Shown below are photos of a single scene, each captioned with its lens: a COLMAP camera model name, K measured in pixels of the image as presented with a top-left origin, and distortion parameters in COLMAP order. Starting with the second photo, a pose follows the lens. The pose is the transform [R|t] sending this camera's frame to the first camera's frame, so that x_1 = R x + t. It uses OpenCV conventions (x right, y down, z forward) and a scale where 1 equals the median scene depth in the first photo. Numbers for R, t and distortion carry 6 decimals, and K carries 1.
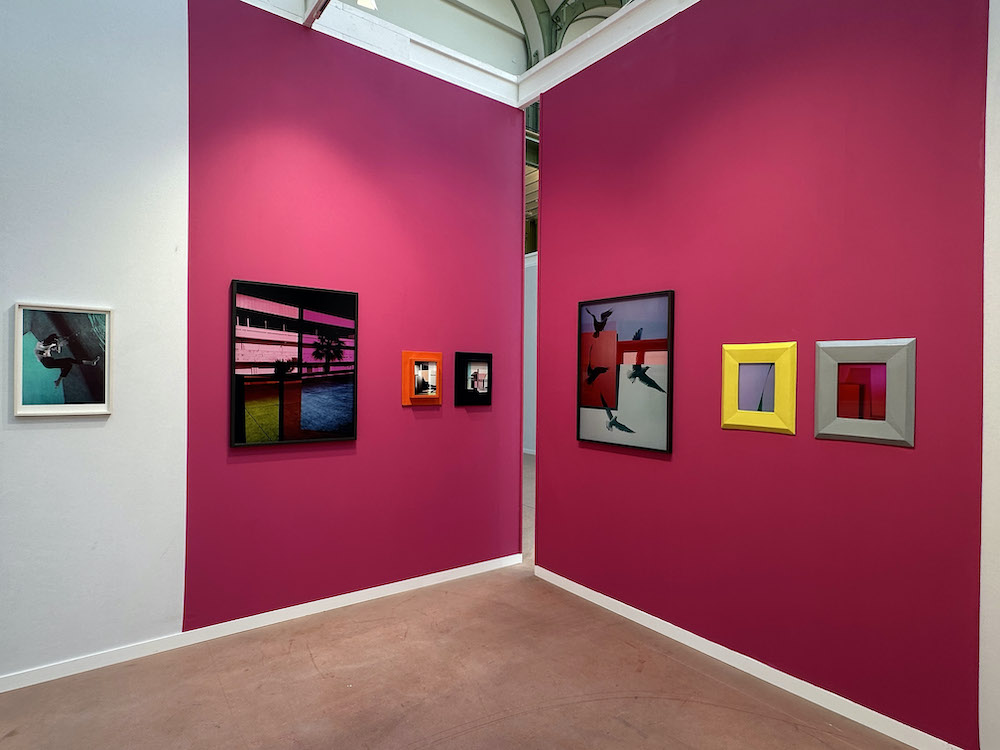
lens RADIAL K [[550.0, 0, 500.4], [0, 550.0, 377.2], [0, 0, 1]] dist [-0.002413, 0.000271]
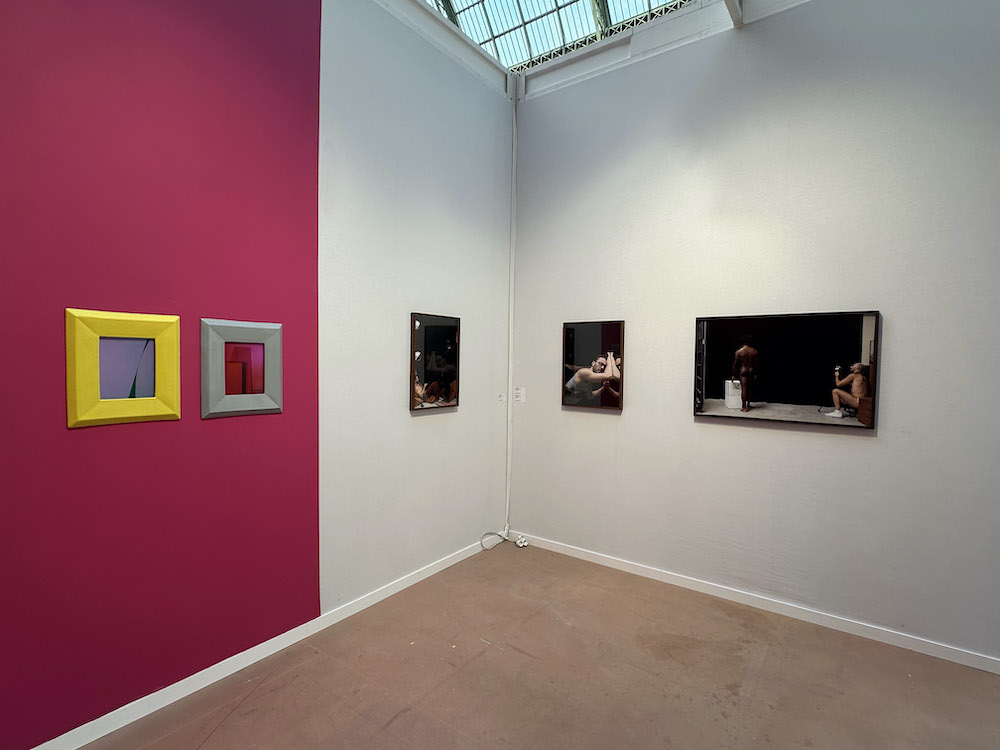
lens RADIAL K [[497.3, 0, 497.4], [0, 497.3, 378.6], [0, 0, 1]] dist [-0.000730, -0.002499]
pose [[-0.280663, -0.057150, 0.958103, -0.329701], [-0.018759, 0.998362, 0.054056, -0.013591], [-0.959623, -0.002802, -0.281275, 0.619646]]
